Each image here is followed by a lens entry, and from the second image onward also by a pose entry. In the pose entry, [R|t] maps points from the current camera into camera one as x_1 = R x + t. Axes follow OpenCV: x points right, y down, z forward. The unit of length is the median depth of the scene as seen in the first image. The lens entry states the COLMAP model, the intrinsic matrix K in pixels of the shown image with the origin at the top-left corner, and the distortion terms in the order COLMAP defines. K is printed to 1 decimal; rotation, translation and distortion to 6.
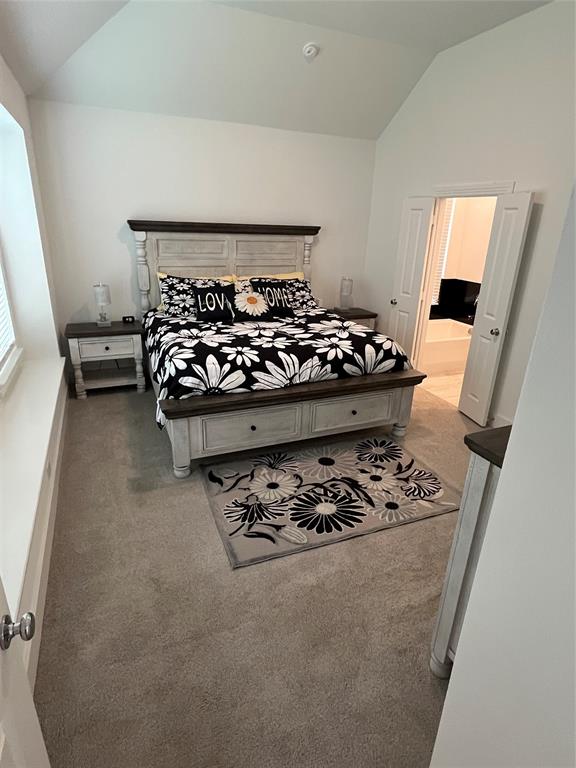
lens RADIAL K [[430.1, 0, 287.7], [0, 430.1, 385.3], [0, 0, 1]] dist [-0.005282, 0.003489]
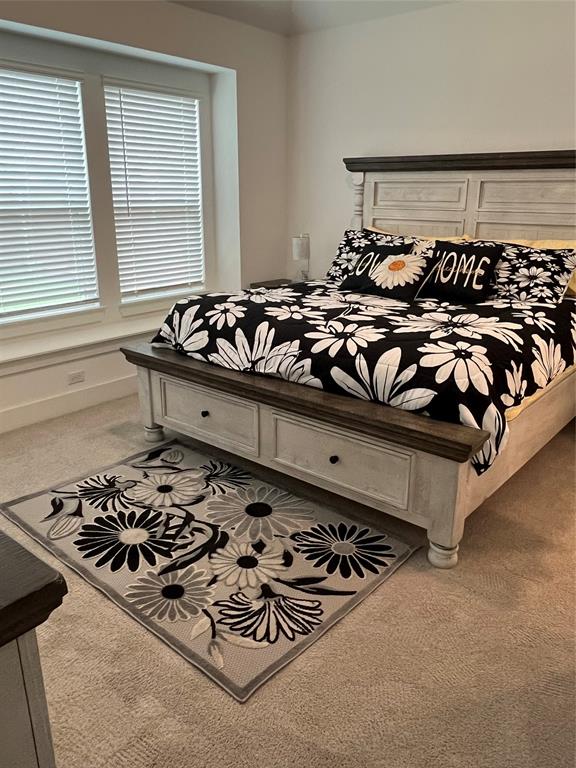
lens RADIAL K [[577.8, 0, 285.1], [0, 577.8, 384.3], [0, 0, 1]] dist [-0.000888, -0.002222]
pose [[0.451598, 0.250554, -0.856319, 0.793974], [-0.311665, 0.943600, 0.111729, -0.097505], [0.836017, 0.216428, 0.504217, 0.603034]]
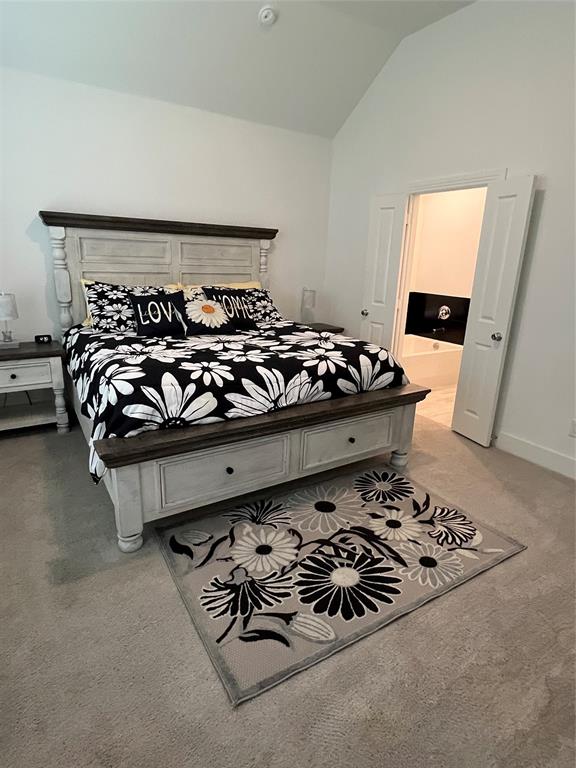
lens RADIAL K [[430.1, 0, 287.5], [0, 430.1, 386.4], [0, 0, 1]] dist [-0.005282, 0.003489]
pose [[0.985901, -0.046486, 0.160744, -0.092701], [0.057587, 0.996215, -0.065109, 0.009734], [-0.157109, 0.073448, 0.984846, 0.249315]]
